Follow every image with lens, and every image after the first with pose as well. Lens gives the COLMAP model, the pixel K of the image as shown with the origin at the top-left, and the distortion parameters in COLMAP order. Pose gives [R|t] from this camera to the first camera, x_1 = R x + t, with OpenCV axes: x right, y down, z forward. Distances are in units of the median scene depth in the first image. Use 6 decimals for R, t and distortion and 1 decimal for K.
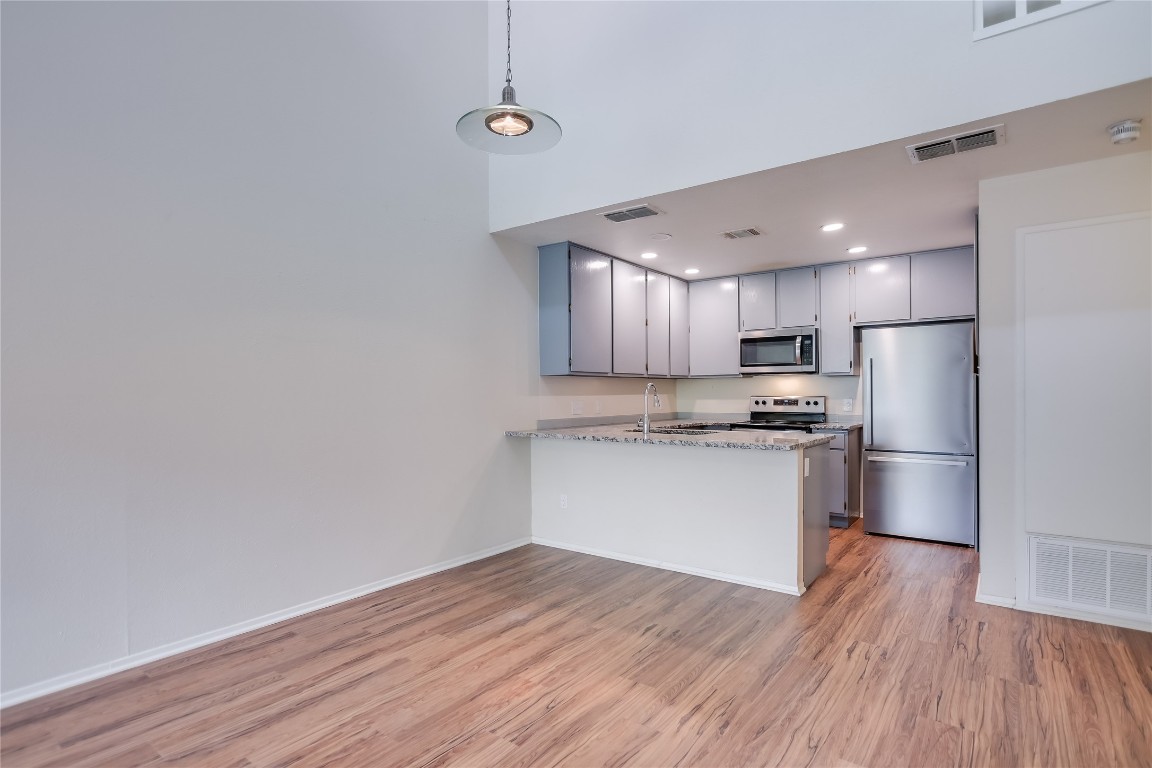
lens RADIAL K [[584.1, 0, 570.0], [0, 584.1, 389.6], [0, 0, 1]] dist [-0.005547, 0.000028]
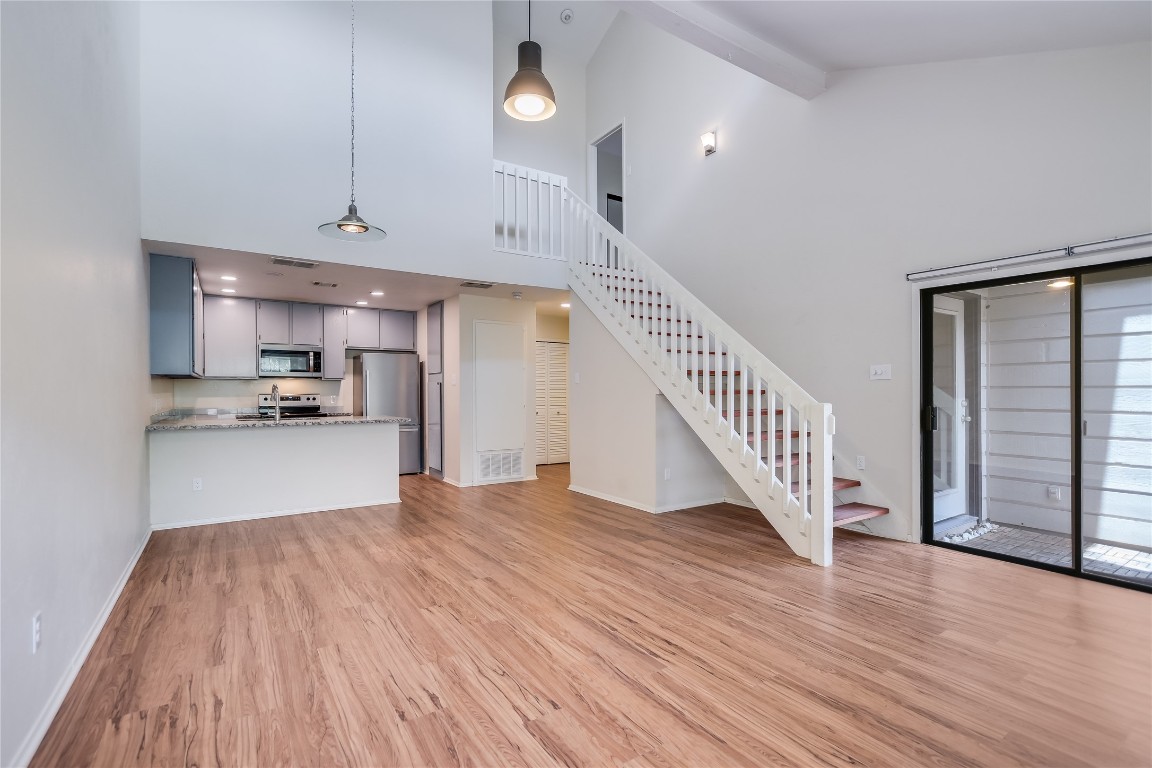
lens RADIAL K [[513.2, 0, 598.0], [0, 513.2, 389.7], [0, 0, 1]] dist [-0.038709, -0.000244]
pose [[0.292913, 0.005931, 0.956121, -0.770977], [-0.004401, 0.999979, -0.004855, 0.005165], [-0.956129, -0.002786, 0.292933, -0.050603]]
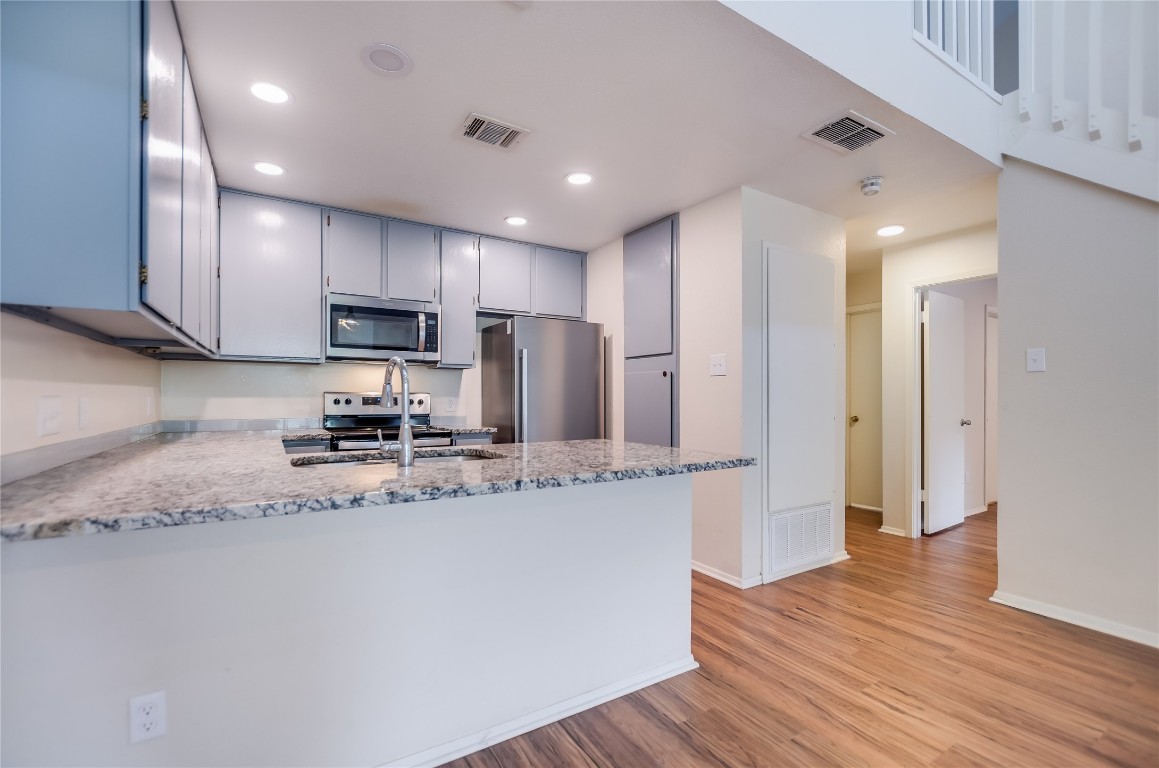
lens RADIAL K [[512.9, 0, 573.0], [0, 512.9, 392.0], [0, 0, 1]] dist [0.000757, -0.000336]
pose [[0.333877, 0.015980, 0.942481, -0.214746], [-0.011925, 0.999848, -0.012728, 0.021828], [-0.942541, -0.006989, 0.334017, 0.779745]]
